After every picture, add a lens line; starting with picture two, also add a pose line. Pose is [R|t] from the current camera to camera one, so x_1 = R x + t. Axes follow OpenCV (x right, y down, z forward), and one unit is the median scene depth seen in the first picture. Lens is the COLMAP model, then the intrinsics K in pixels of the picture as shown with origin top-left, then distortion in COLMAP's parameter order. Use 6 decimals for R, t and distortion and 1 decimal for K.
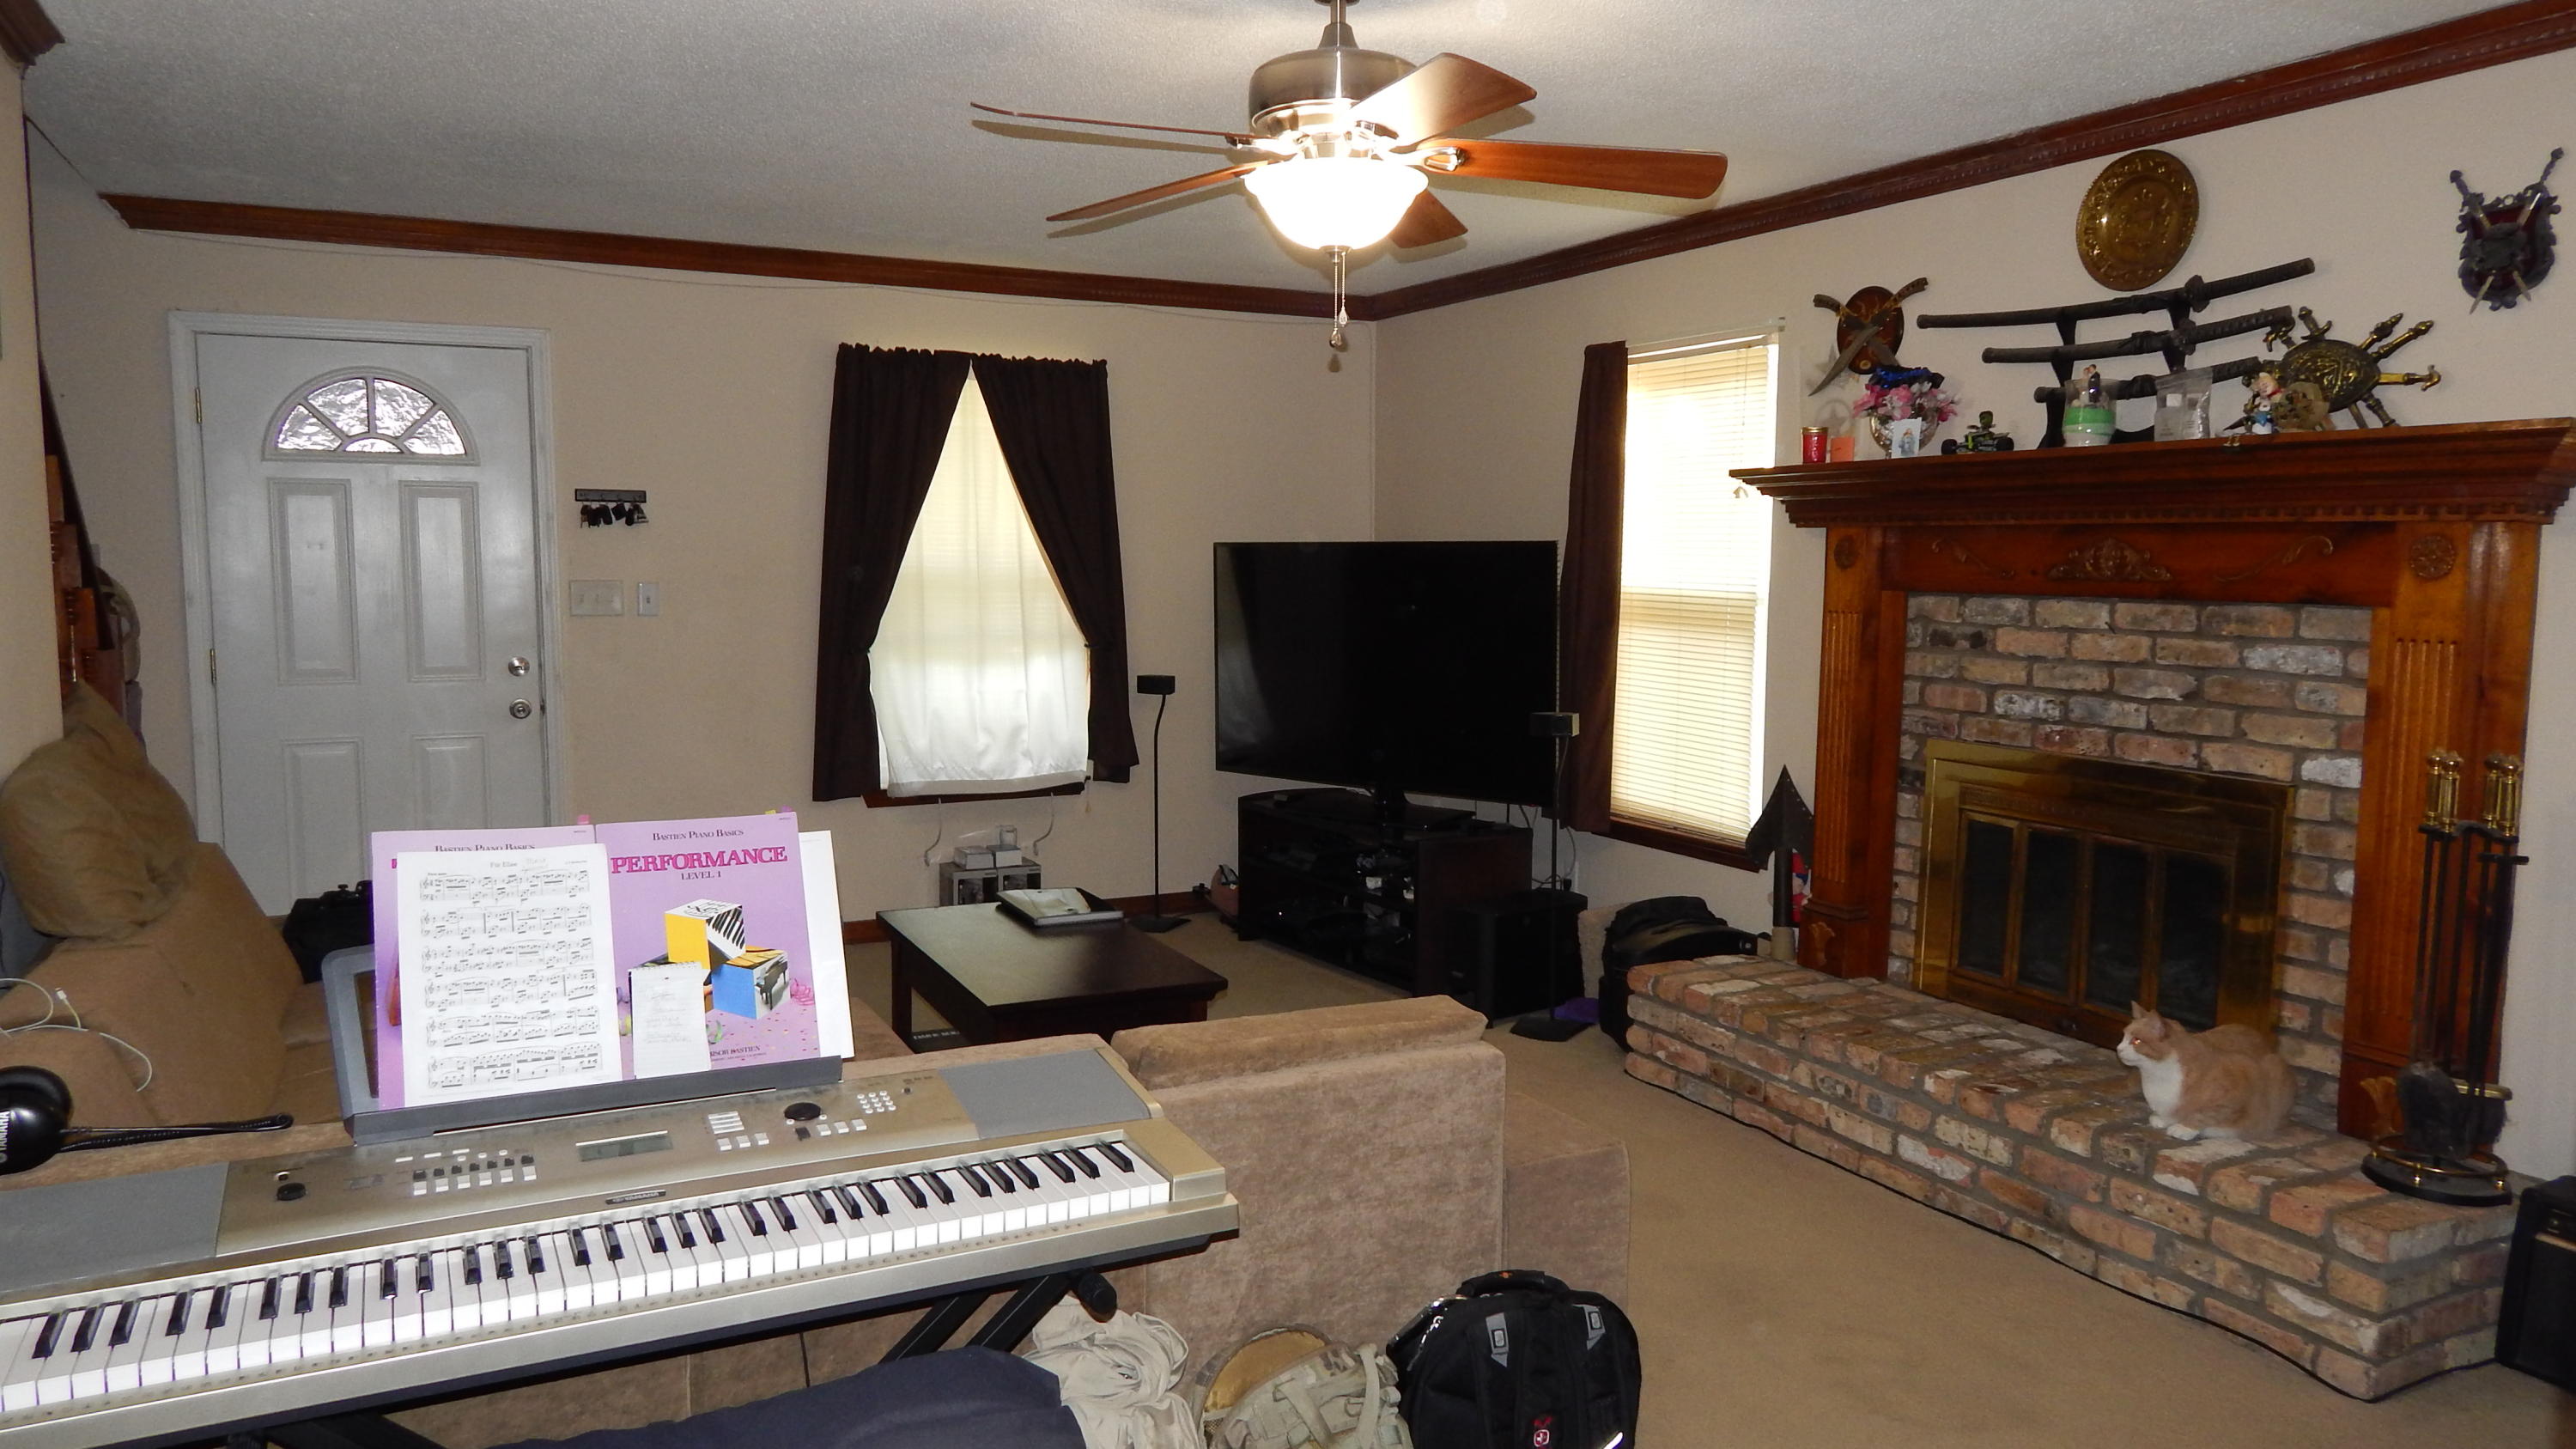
lens RADIAL K [[1699.6, 0, 1290.5], [0, 1699.6, 731.8], [0, 0, 1]] dist [0.007794, -0.008461]
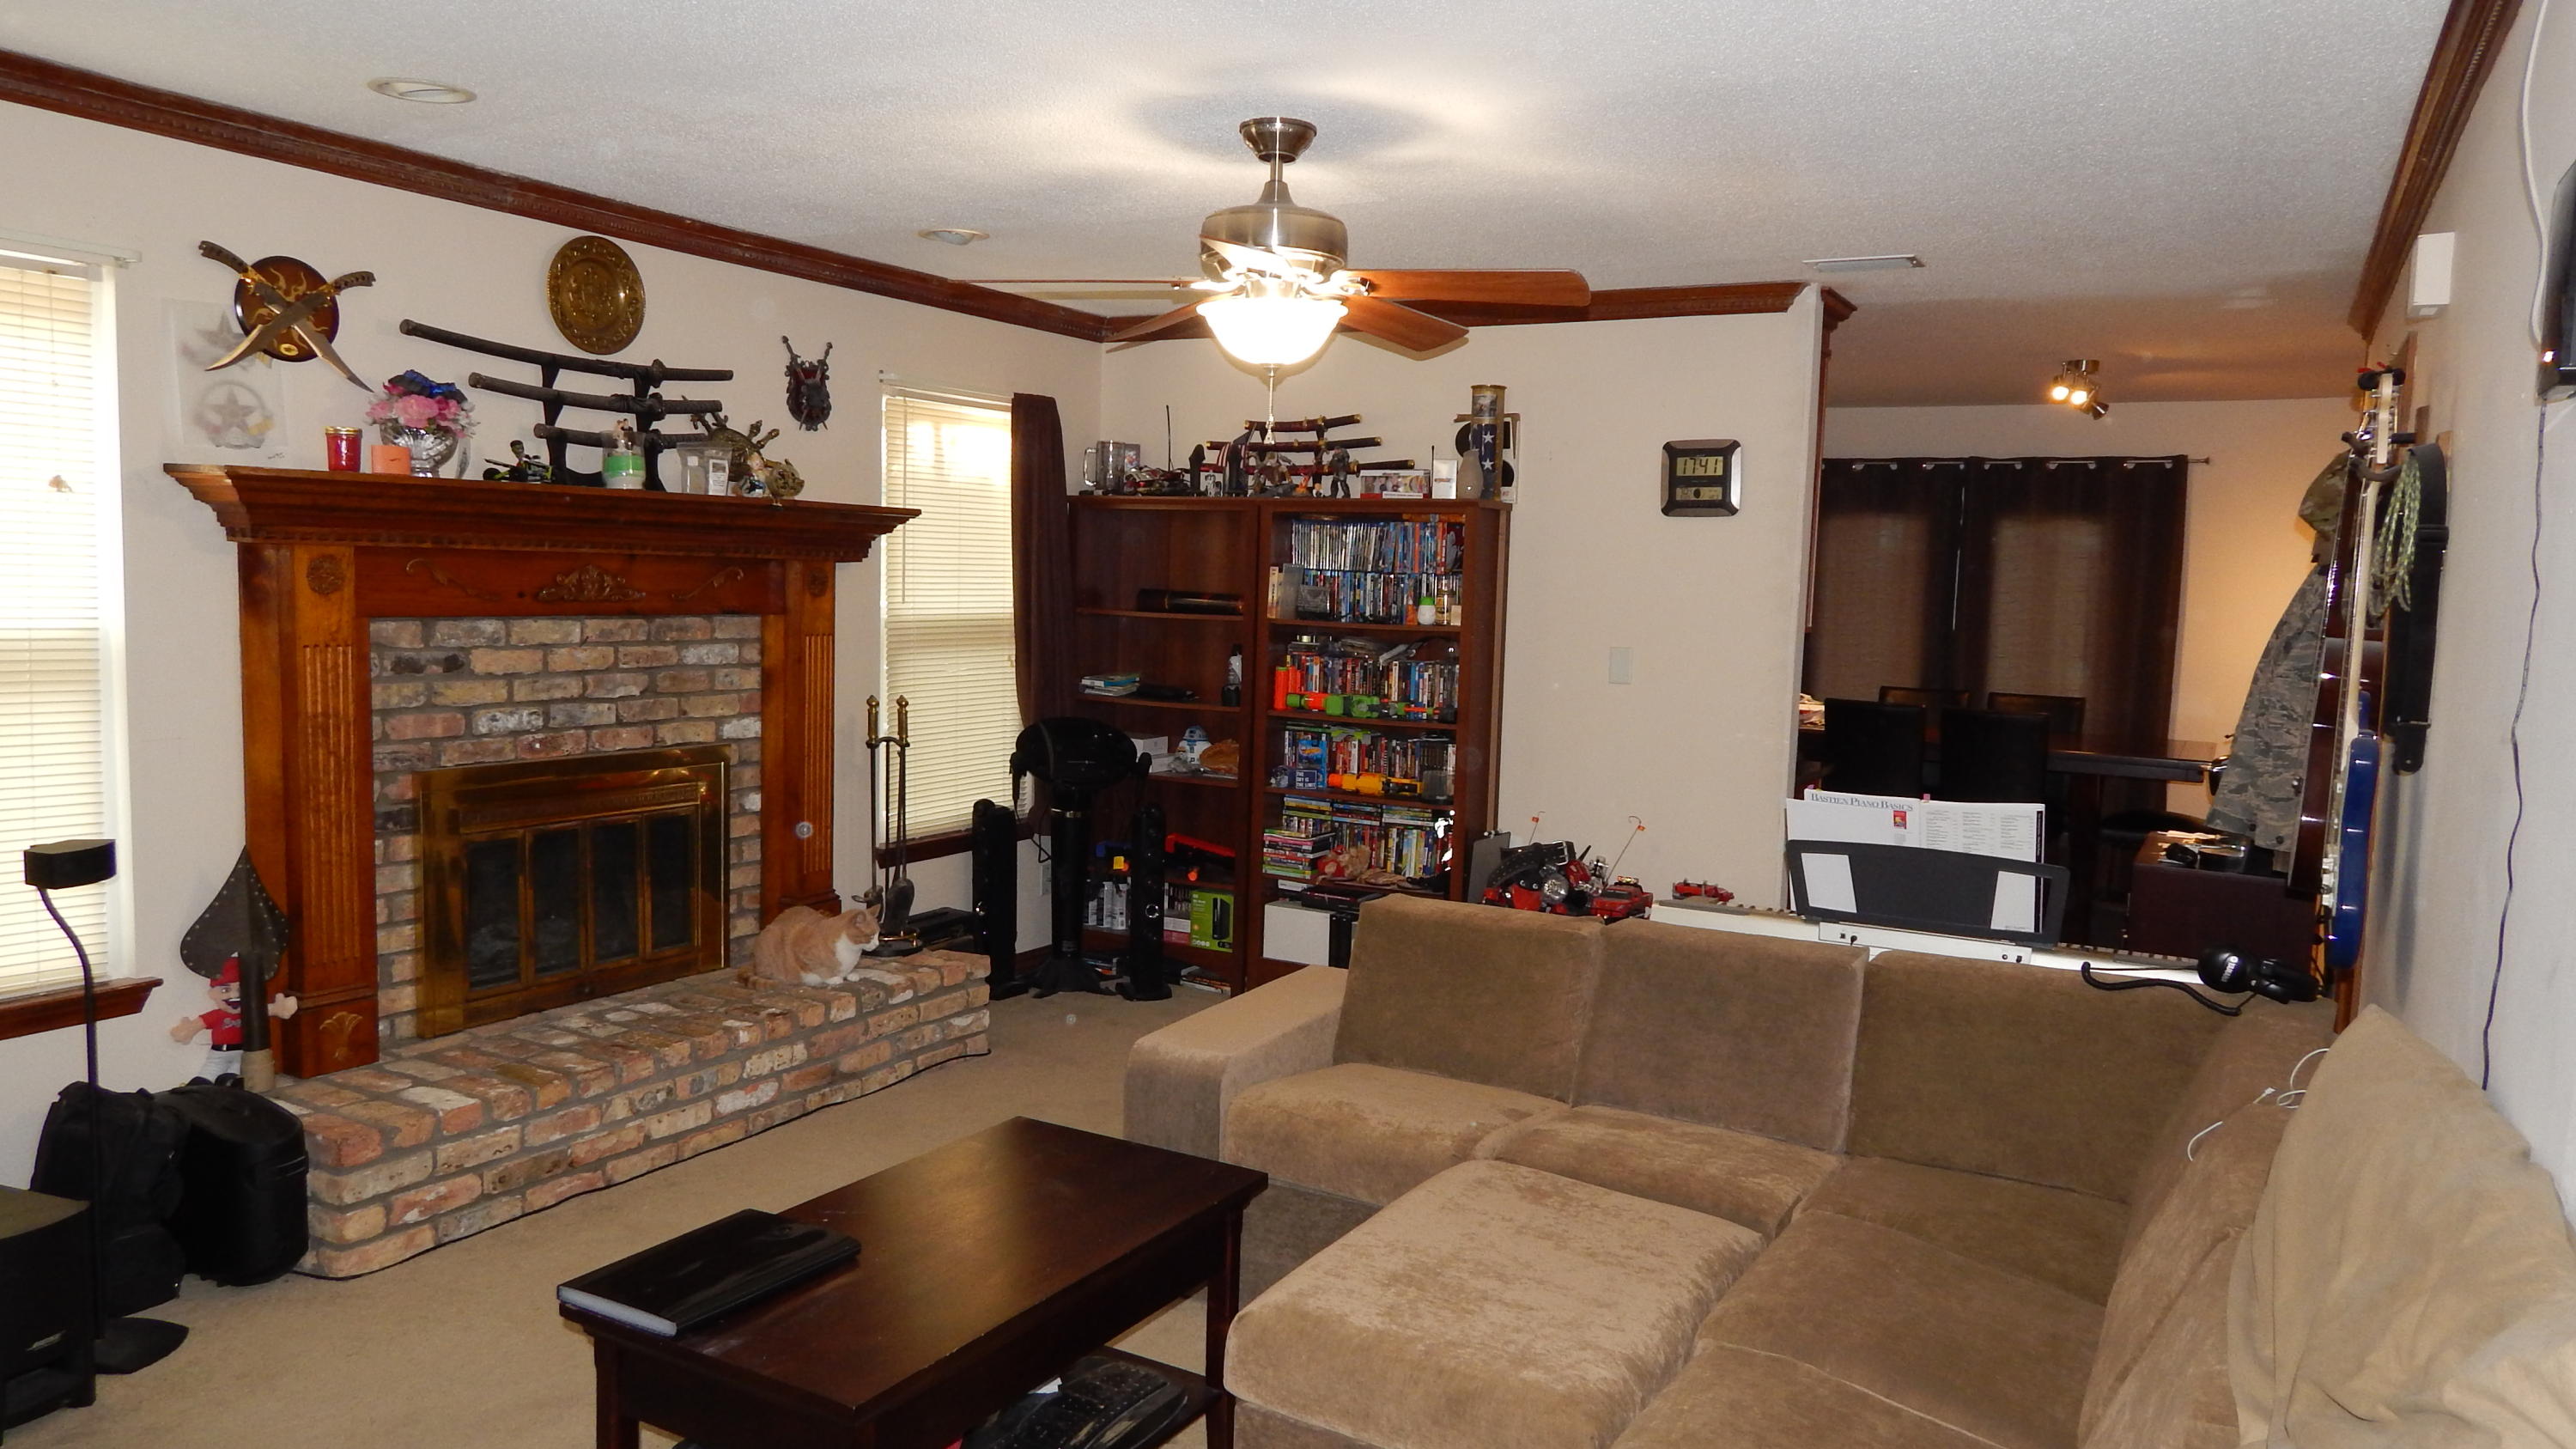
lens RADIAL K [[1699.6, 0, 1287.9], [0, 1699.6, 730.4], [0, 0, 1]] dist [0.007794, -0.008461]
pose [[-0.554672, -0.108301, 0.824991, -0.759672], [0.047257, 0.985792, 0.161183, -0.168803], [-0.830726, 0.128391, -0.541674, 1.262647]]
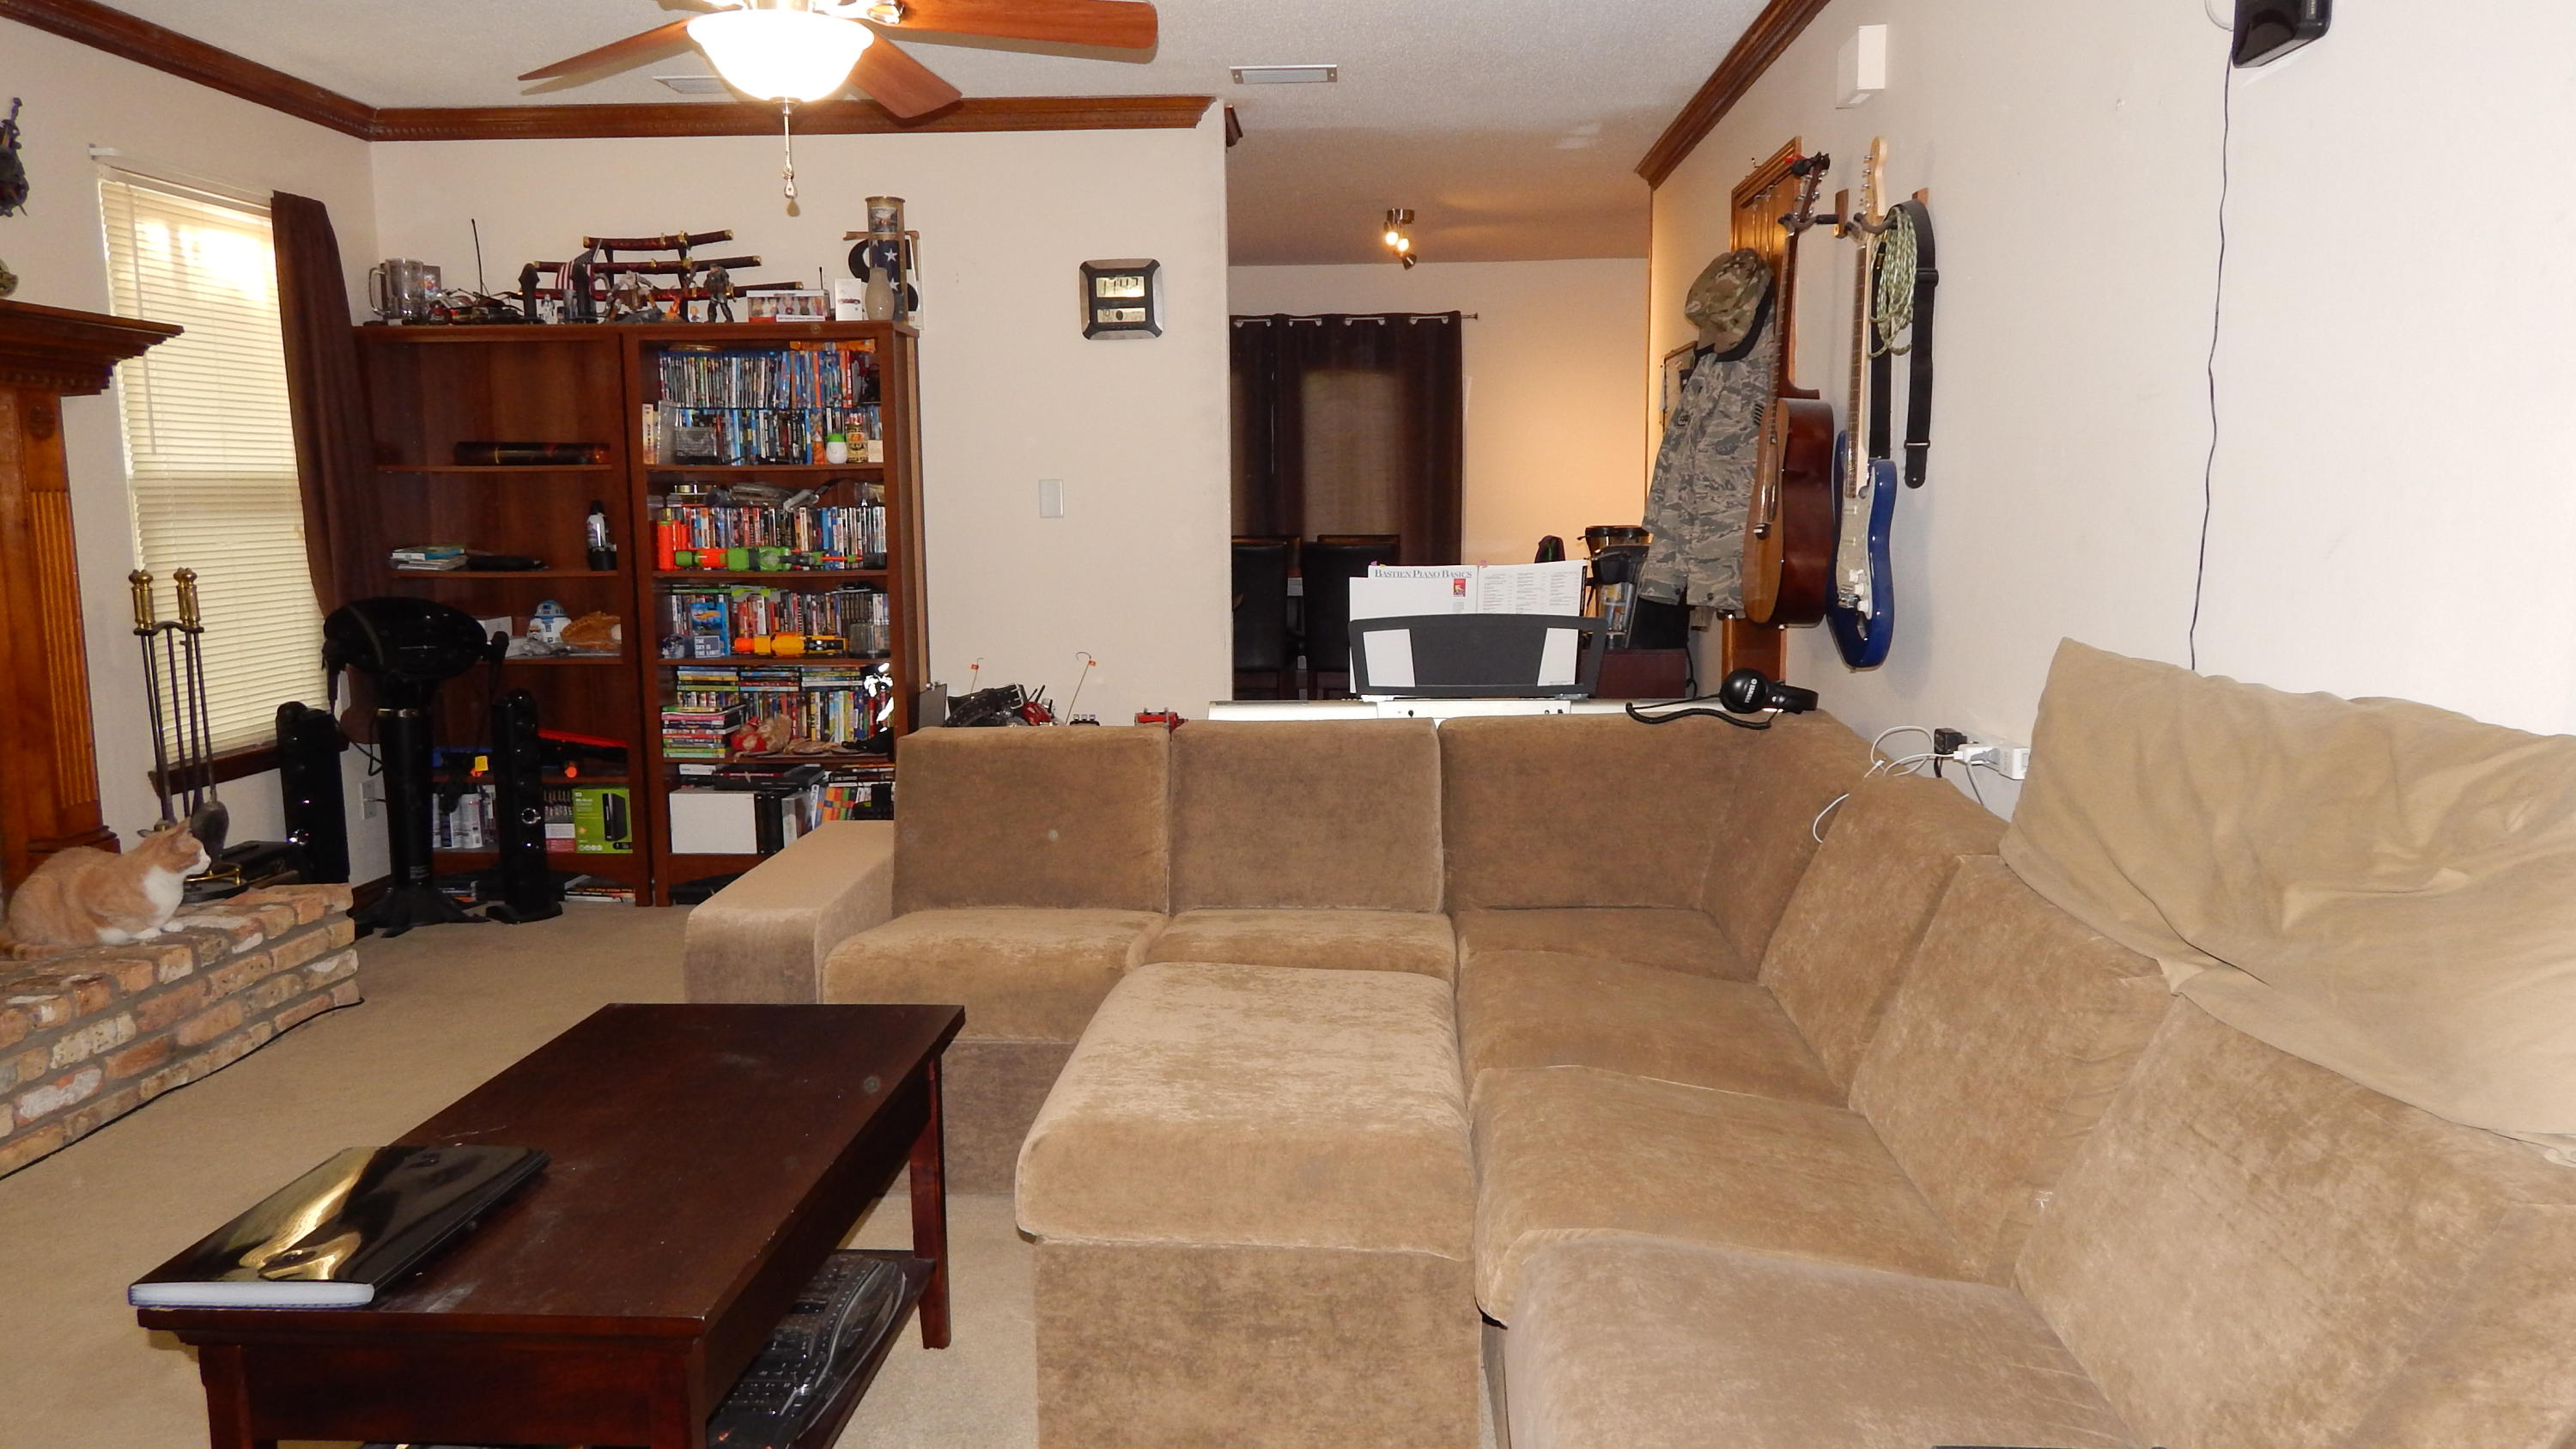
lens RADIAL K [[1699.6, 0, 1284.2], [0, 1699.6, 727.8], [0, 0, 1]] dist [0.007794, -0.008461]
pose [[-0.868290, -0.074730, 0.490397, -0.582238], [0.046132, 0.972139, 0.229821, -0.105979], [-0.493908, 0.222174, -0.840651, 1.353044]]
